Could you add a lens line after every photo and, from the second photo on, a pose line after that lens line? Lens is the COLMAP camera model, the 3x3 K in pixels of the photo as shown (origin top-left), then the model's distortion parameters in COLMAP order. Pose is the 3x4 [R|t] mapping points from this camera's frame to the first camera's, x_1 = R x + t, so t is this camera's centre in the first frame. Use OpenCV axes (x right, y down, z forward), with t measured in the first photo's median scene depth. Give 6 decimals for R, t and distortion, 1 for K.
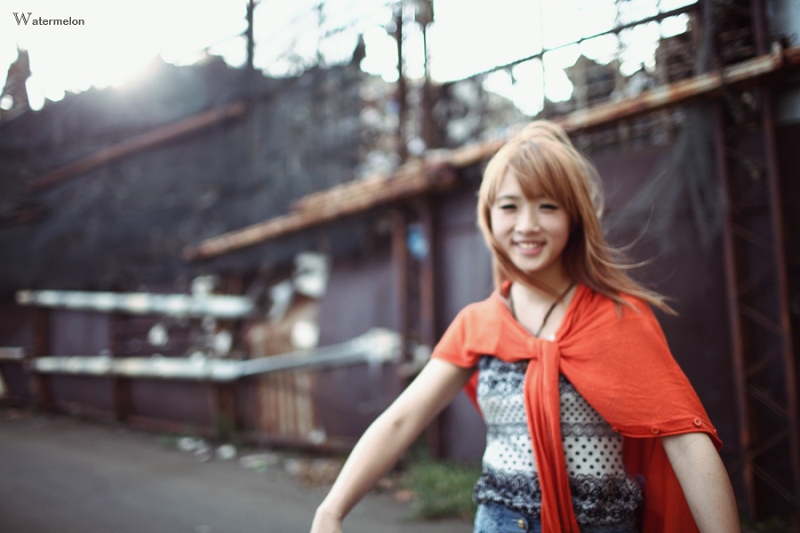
lens RADIAL K [[850.4, 0, 400.0], [0, 850.4, 266.5], [0, 0, 1]] dist [-0.056434, 0.019216]
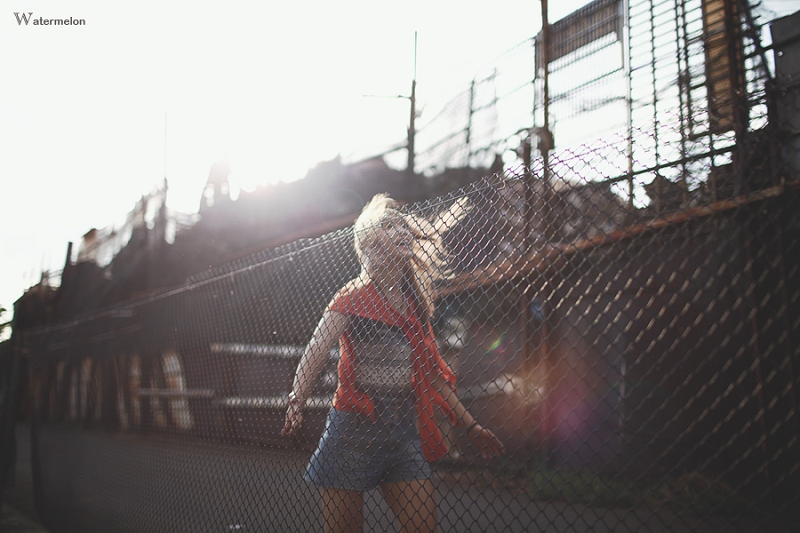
lens RADIAL K [[850.4, 0, 400.0], [0, 850.4, 266.5], [0, 0, 1]] dist [-0.056434, 0.019216]
pose [[0.988087, 0.022758, -0.152207, 0.009411], [-0.035916, 0.995796, -0.084265, 0.027366], [0.149649, 0.088728, 0.984750, -0.387402]]
